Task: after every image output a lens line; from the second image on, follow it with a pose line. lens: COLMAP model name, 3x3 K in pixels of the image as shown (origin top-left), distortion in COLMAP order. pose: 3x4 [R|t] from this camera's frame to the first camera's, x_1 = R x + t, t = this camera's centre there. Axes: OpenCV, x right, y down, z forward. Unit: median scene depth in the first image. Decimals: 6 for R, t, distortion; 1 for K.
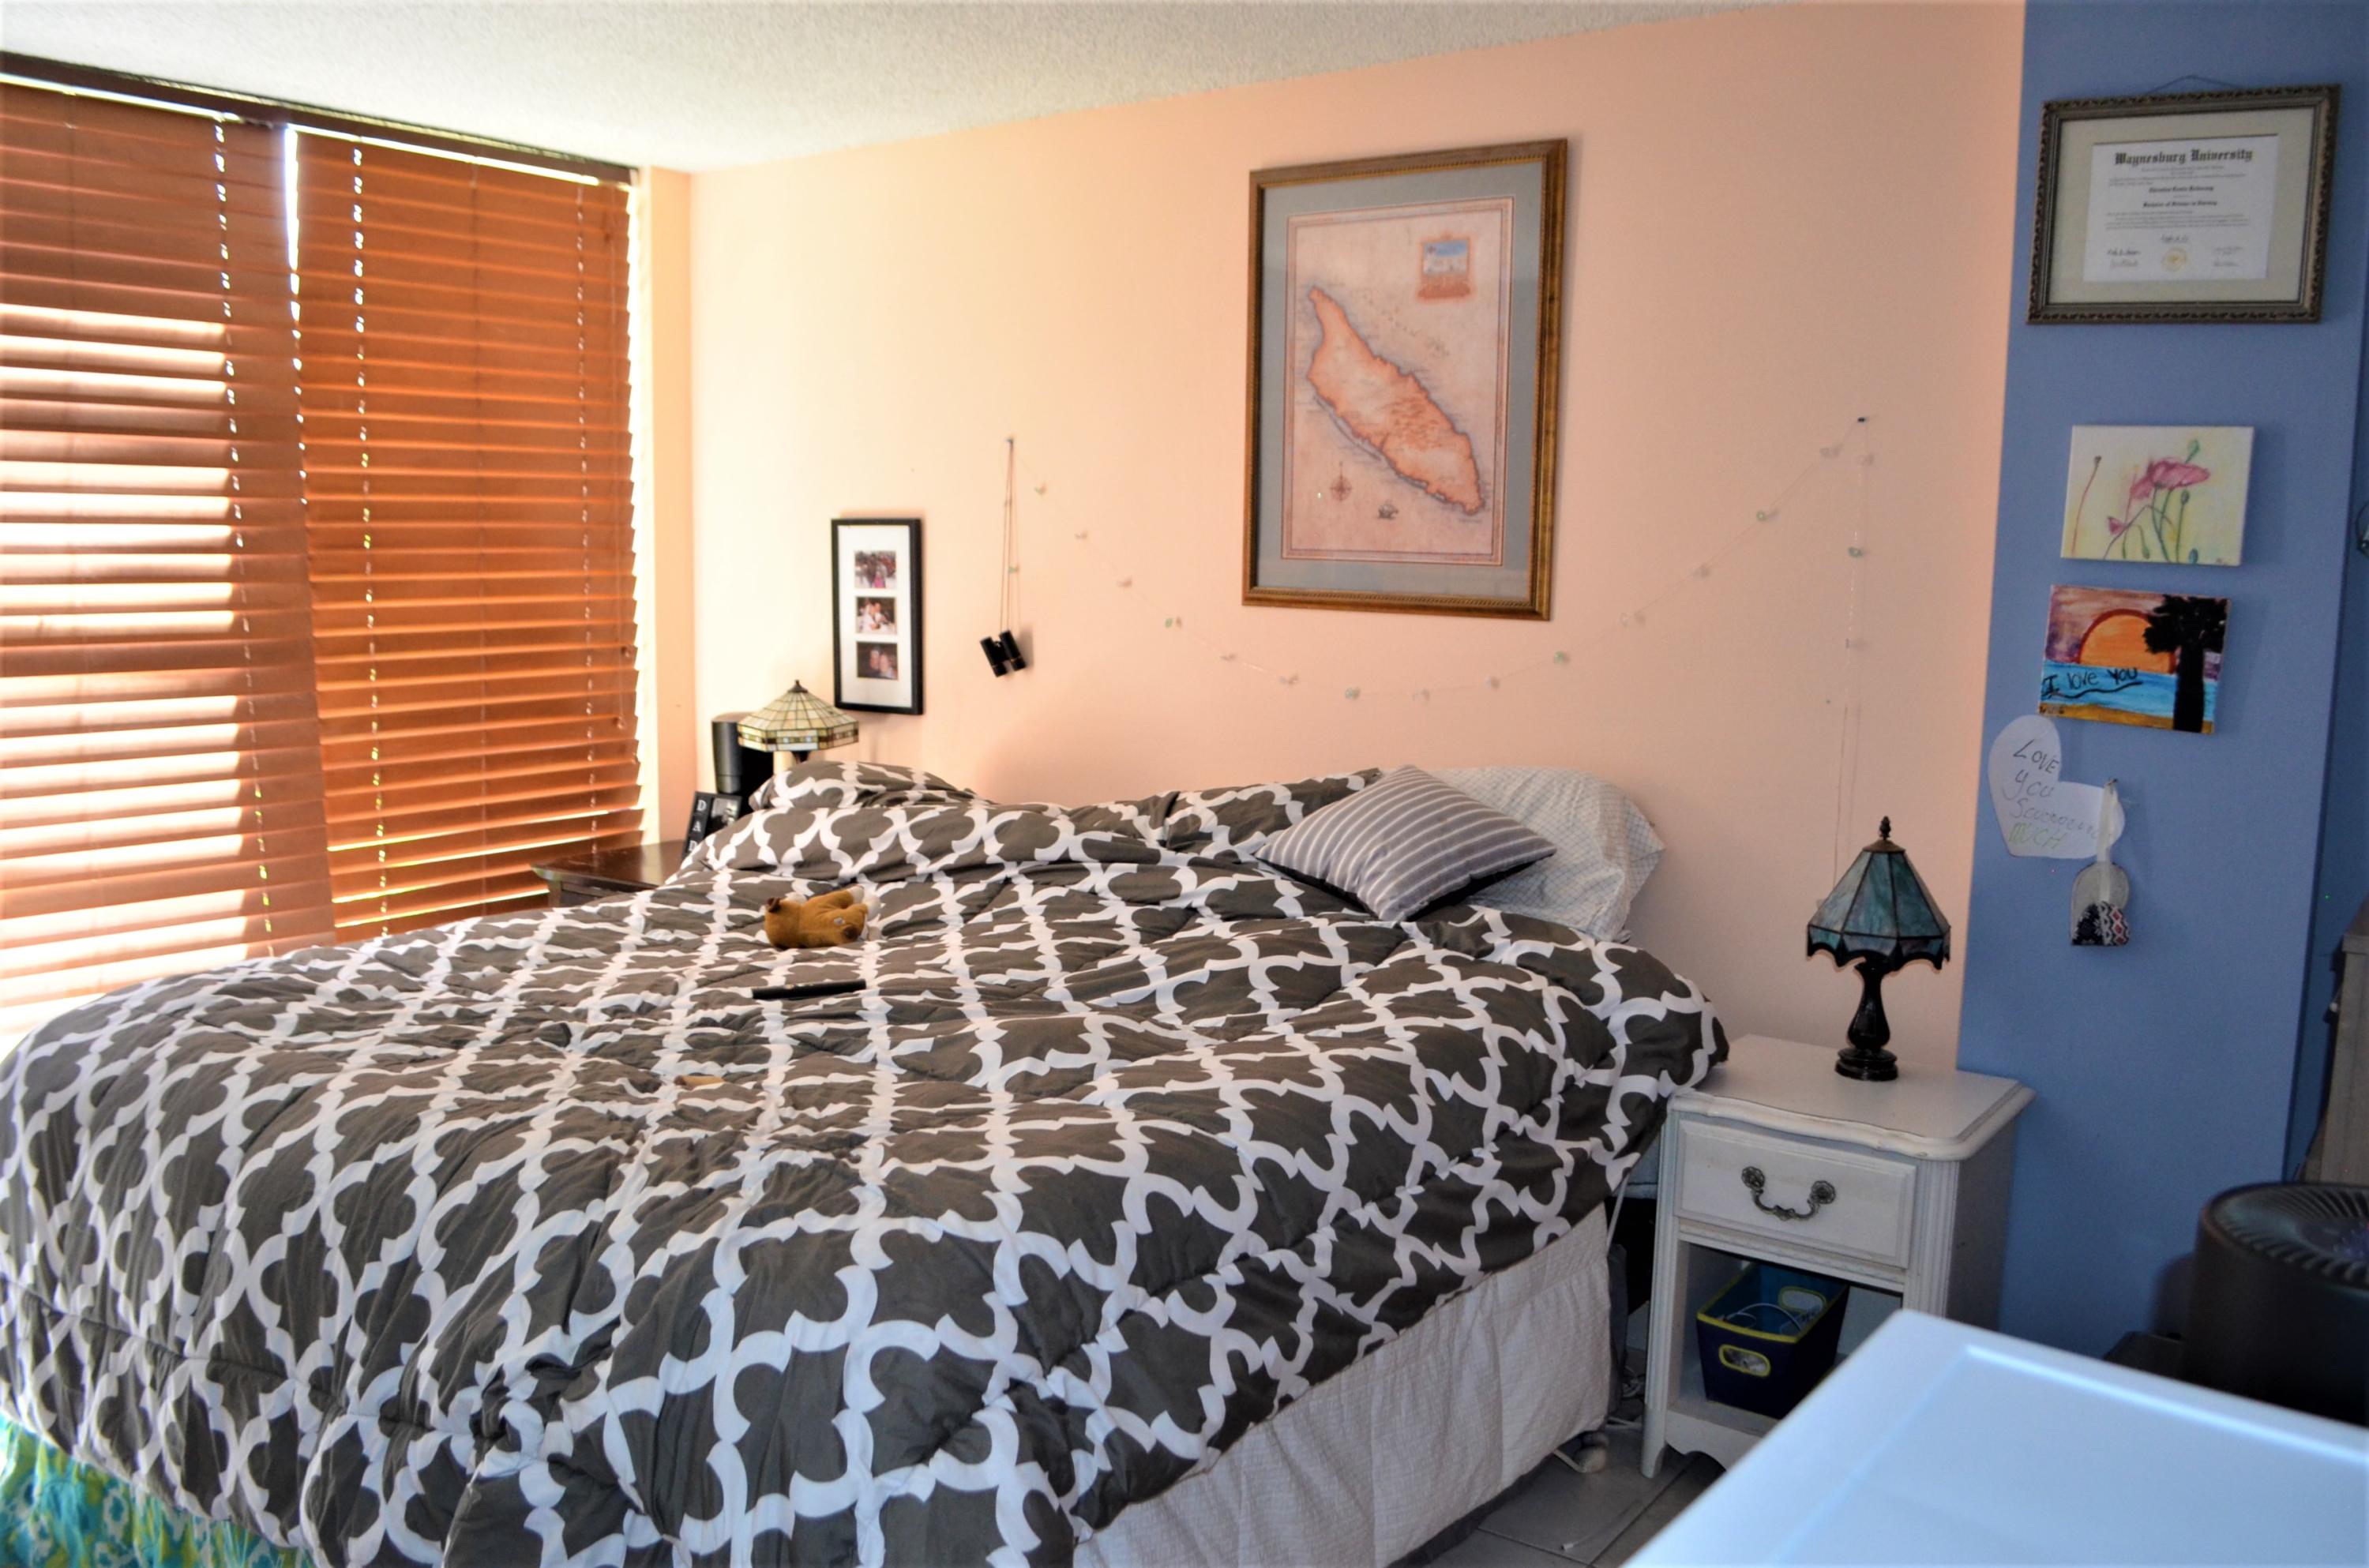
lens RADIAL K [[1930.8, 0, 1196.3], [0, 1930.8, 832.3], [0, 0, 1]] dist [-0.080287, 0.011541]
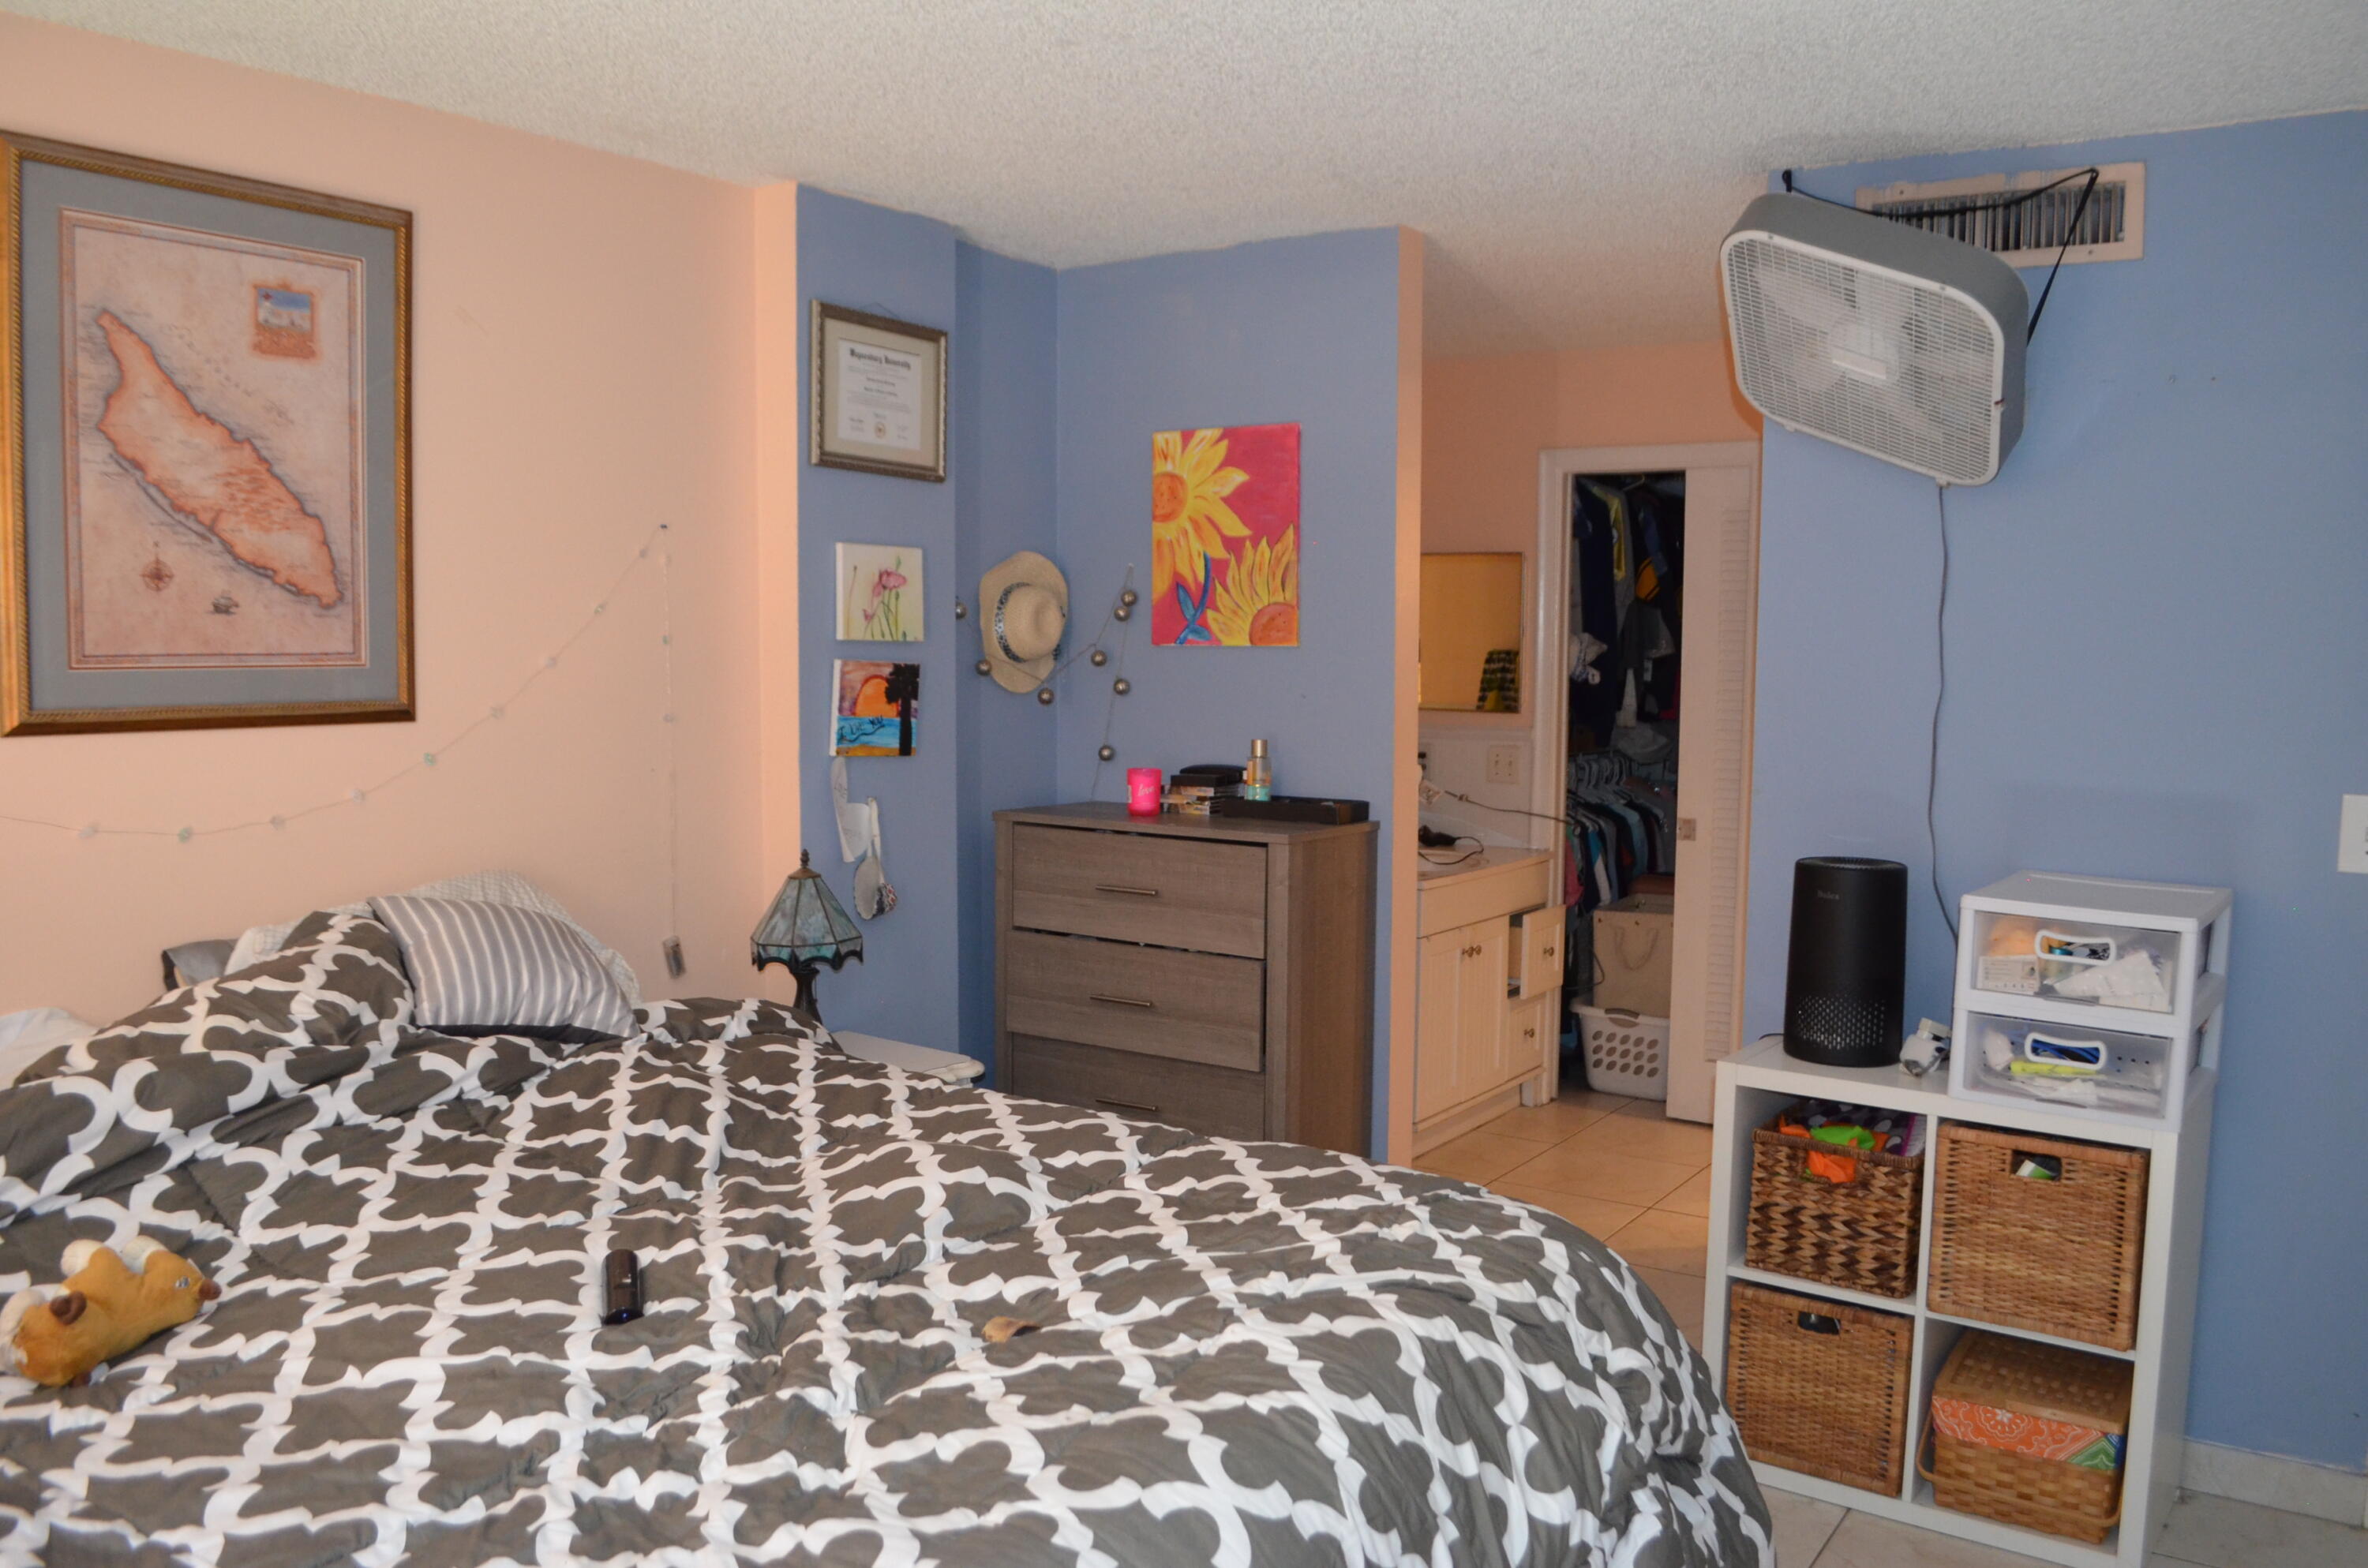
lens RADIAL K [[1929.9, 0, 1195.8], [0, 1929.9, 832.3], [0, 0, 1]] dist [-0.080287, 0.011541]
pose [[-0.057080, -0.122055, 0.990881, -0.750382], [0.141187, 0.981537, 0.129038, -0.121215], [-0.988336, 0.147265, -0.038794, 0.659884]]
